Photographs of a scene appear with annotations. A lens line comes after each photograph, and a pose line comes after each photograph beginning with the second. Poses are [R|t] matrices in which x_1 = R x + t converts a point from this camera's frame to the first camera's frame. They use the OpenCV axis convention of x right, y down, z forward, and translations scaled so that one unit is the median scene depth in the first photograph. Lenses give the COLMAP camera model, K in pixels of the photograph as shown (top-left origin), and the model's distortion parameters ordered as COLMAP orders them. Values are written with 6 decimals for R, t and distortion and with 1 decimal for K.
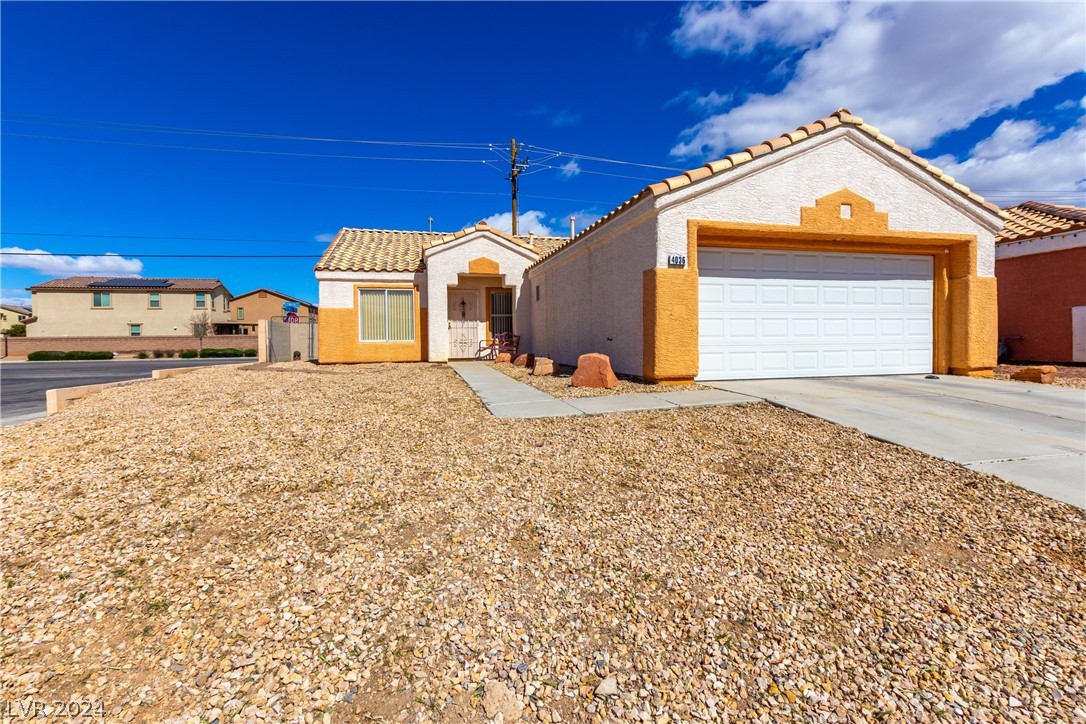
lens RADIAL K [[513.9, 0, 546.7], [0, 513.9, 366.6], [0, 0, 1]] dist [-0.004989, -0.000568]
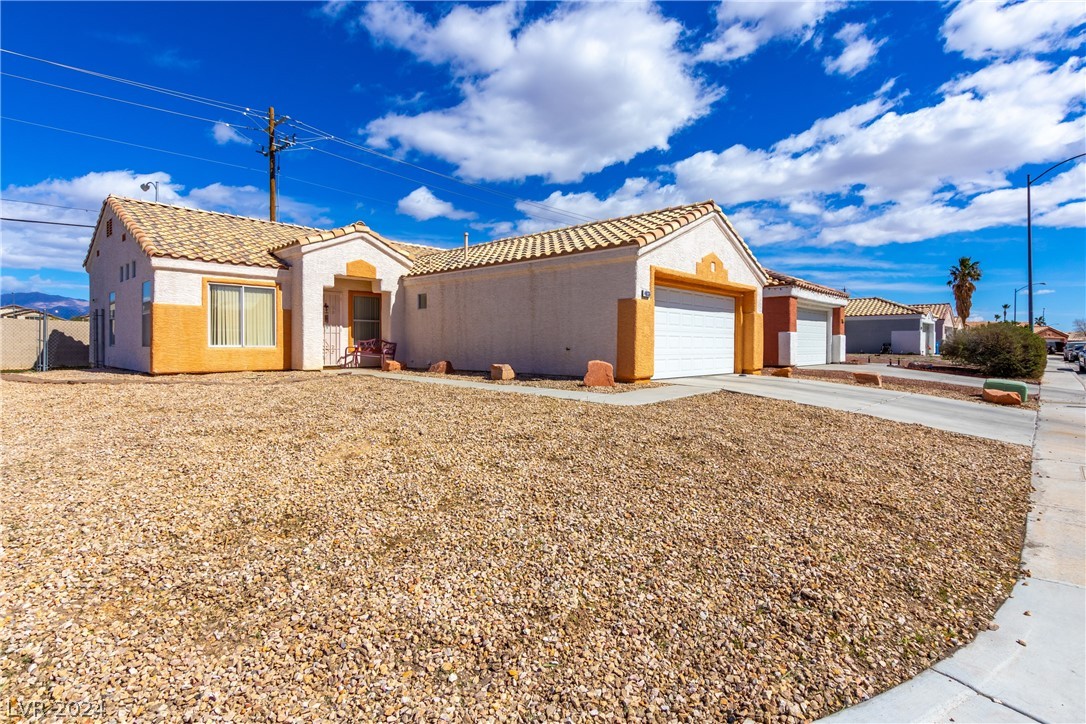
lens RADIAL K [[586.4, 0, 543.4], [0, 586.4, 379.3], [0, 0, 1]] dist [-0.003368, -0.000230]
pose [[0.822444, -0.018216, 0.568554, -0.470903], [0.016044, 0.999832, 0.008827, 0.004211], [-0.568619, 0.001862, 0.822599, -0.084043]]
